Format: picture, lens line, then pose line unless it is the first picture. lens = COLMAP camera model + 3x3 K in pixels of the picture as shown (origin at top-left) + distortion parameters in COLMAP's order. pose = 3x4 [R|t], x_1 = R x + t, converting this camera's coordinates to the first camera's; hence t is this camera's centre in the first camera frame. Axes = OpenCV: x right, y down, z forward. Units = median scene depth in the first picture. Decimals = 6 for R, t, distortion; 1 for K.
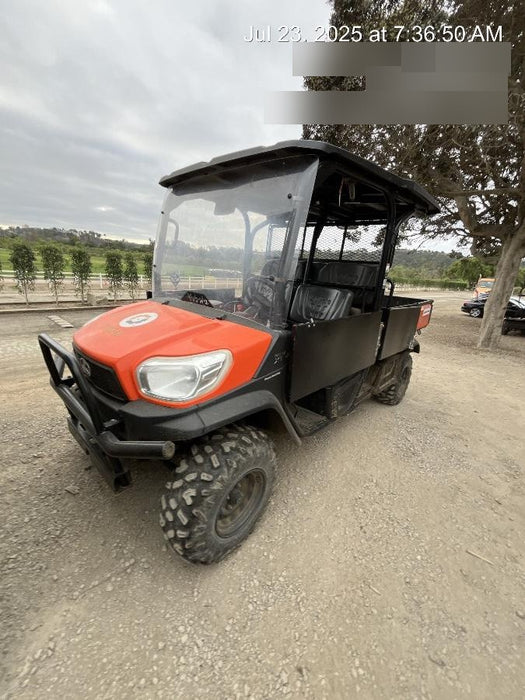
lens RADIAL K [[280.2, 0, 262.5], [0, 280.2, 350.0], [0, 0, 1]] dist [-0.003727, 0.000201]
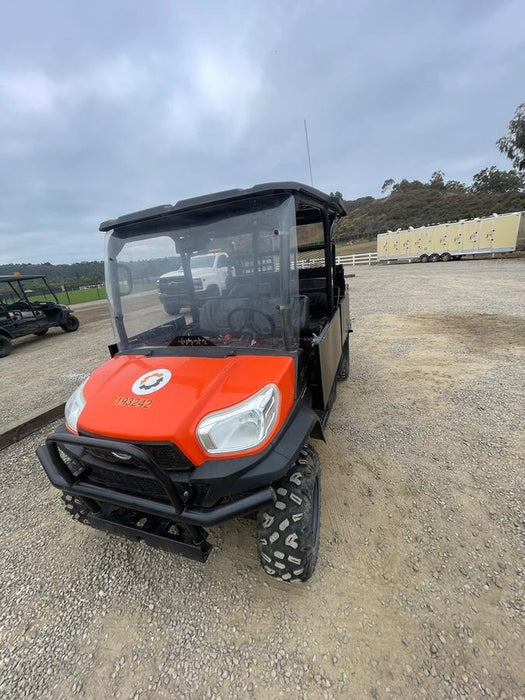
lens RADIAL K [[280.2, 0, 262.5], [0, 280.2, 350.0], [0, 0, 1]] dist [-0.003727, 0.000201]
pose [[0.912619, -0.280322, 0.297566, -0.344433], [0.279807, 0.958989, 0.045263, -0.144772], [-0.298051, 0.041953, 0.953628, -0.007205]]
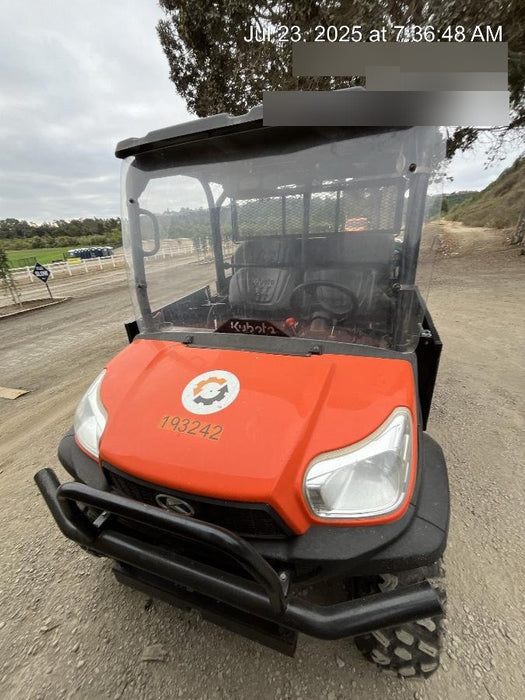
lens RADIAL K [[283.4, 0, 262.5], [0, 283.4, 350.0], [0, 0, 1]] dist [-0.004350, 0.000435]
pose [[0.912607, -0.272422, 0.304851, -0.492300], [0.233940, 0.959477, 0.157084, -0.262722], [-0.335291, -0.072039, 0.939356, 0.364347]]
